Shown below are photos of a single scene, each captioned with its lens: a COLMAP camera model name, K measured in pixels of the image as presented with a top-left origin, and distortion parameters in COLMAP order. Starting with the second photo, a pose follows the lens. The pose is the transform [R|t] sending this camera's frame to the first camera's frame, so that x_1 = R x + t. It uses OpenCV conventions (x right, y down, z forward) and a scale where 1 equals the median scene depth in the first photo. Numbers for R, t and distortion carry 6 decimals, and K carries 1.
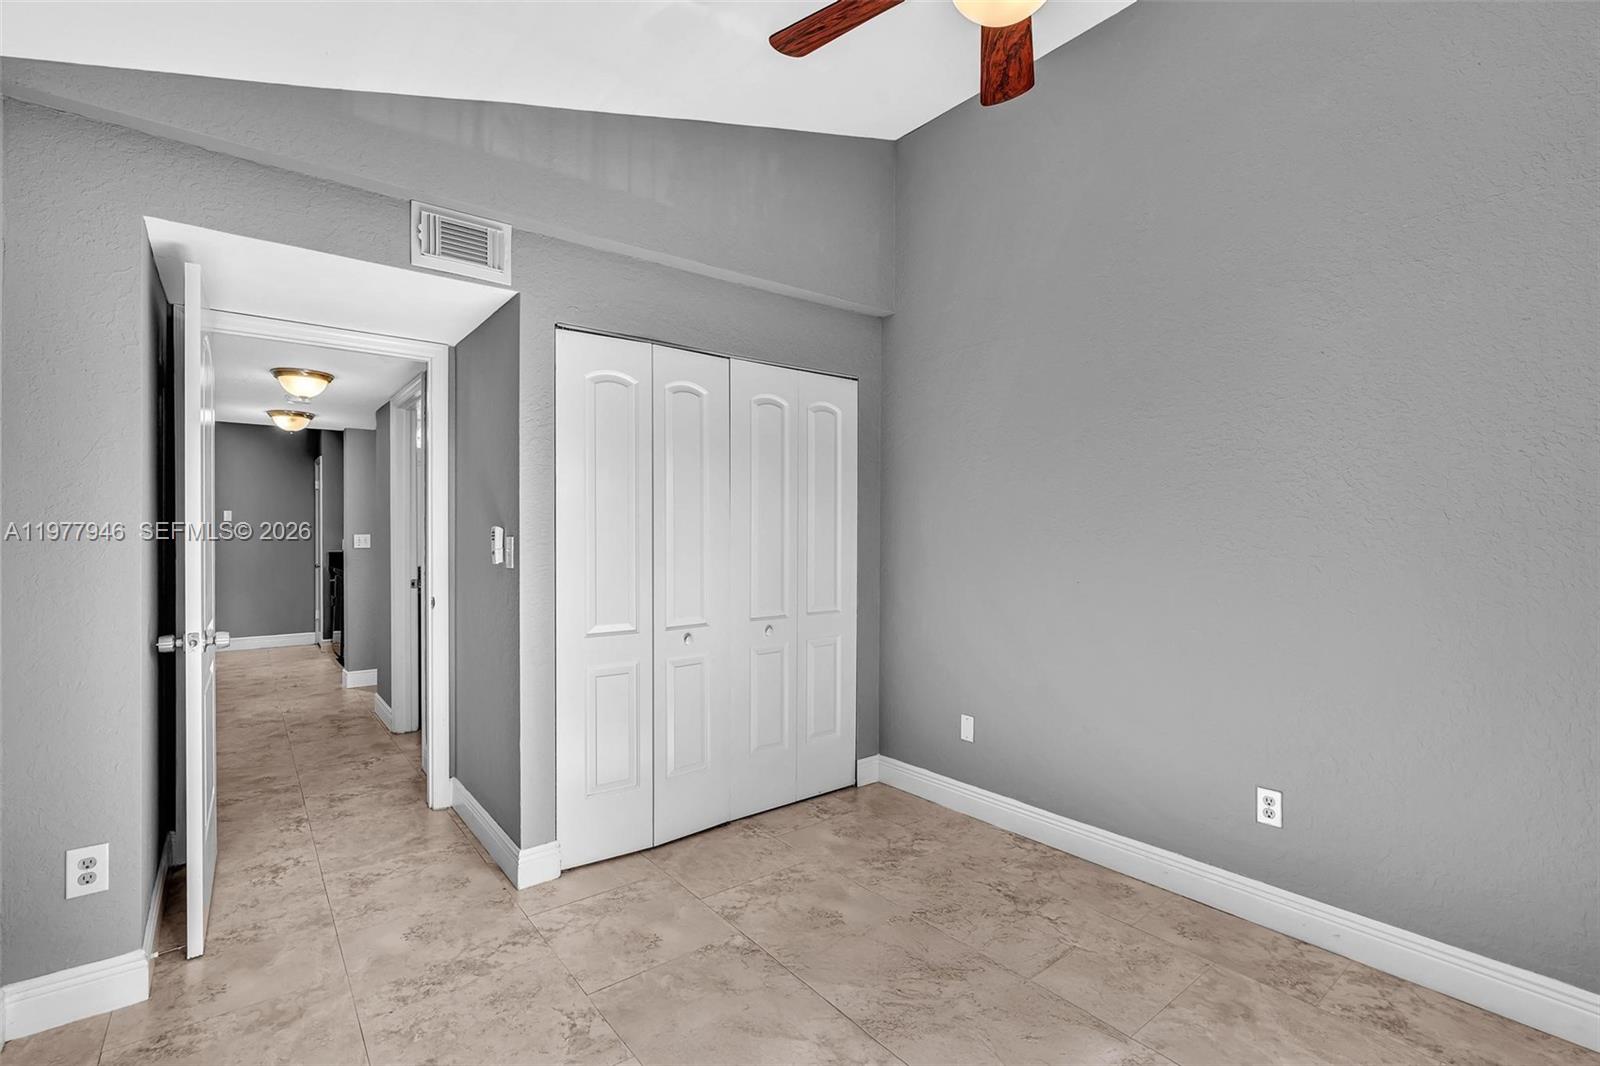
lens RADIAL K [[712.5, 0, 800.6], [0, 712.5, 532.3], [0, 0, 1]] dist [-0.010694, 0.004356]
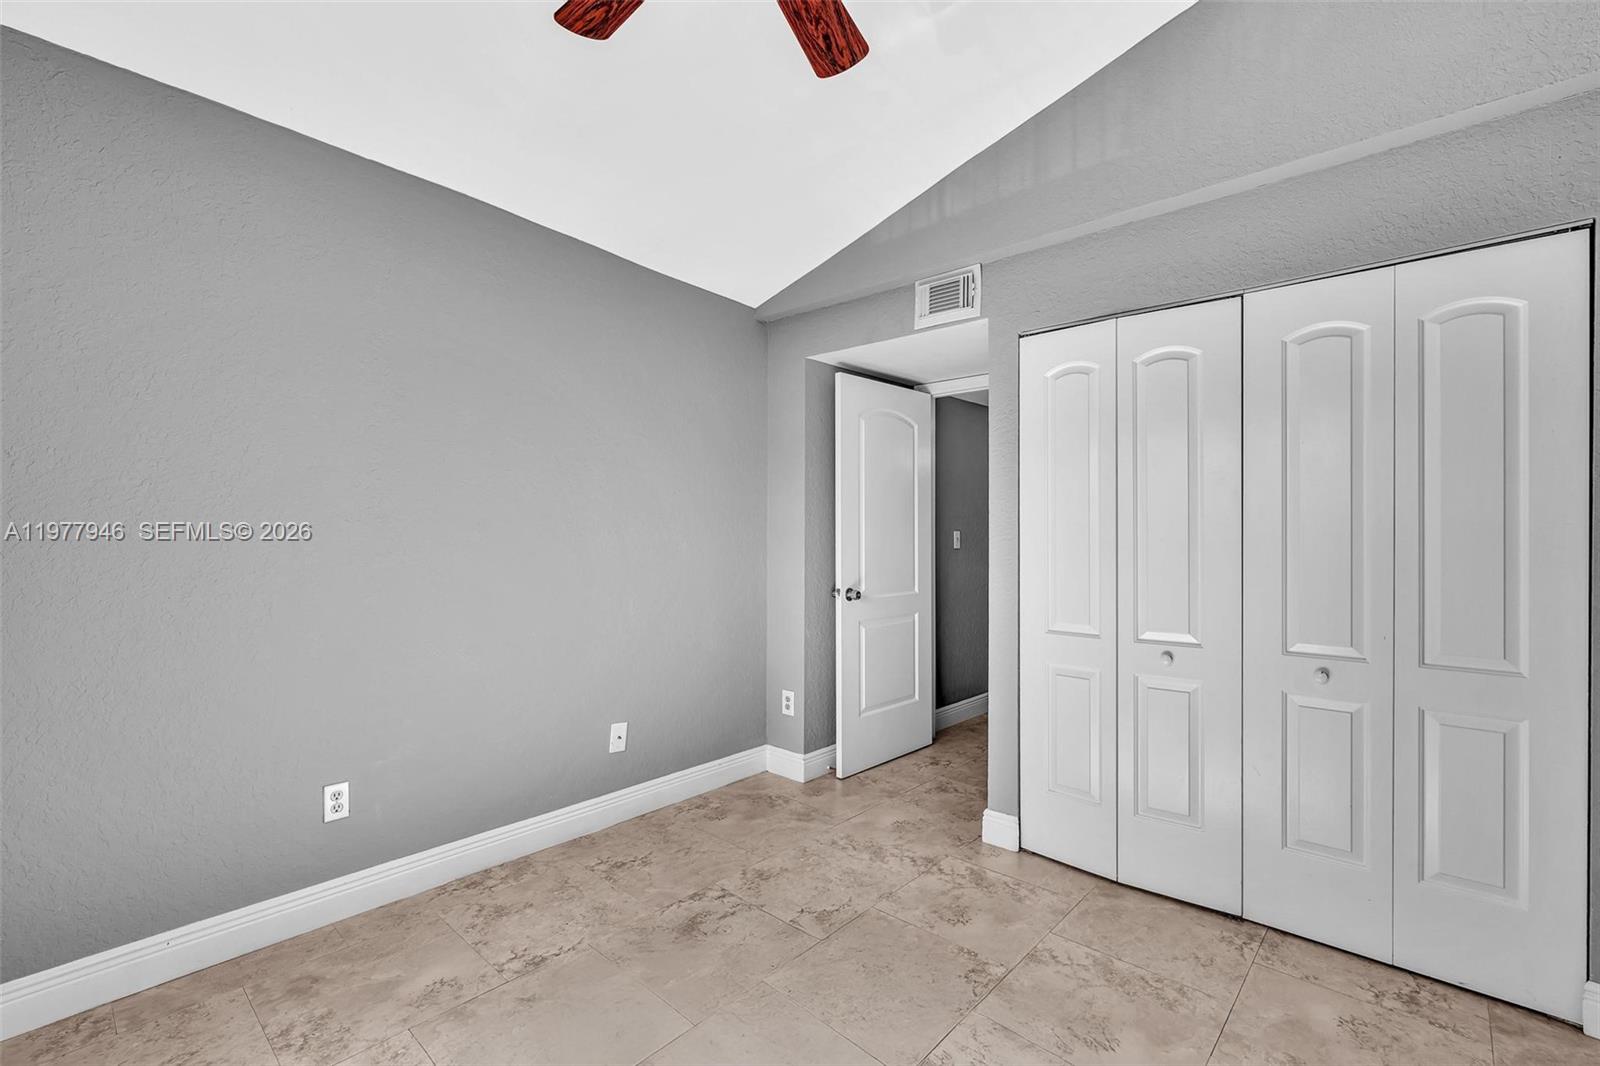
lens RADIAL K [[712.5, 0, 800.6], [0, 712.5, 532.3], [0, 0, 1]] dist [-0.010694, 0.004356]
pose [[0.163842, 0.003545, -0.986480, 0.637093], [-0.000668, 0.999994, 0.003482, 0.000936], [0.986486, 0.000088, 0.163844, 0.486546]]
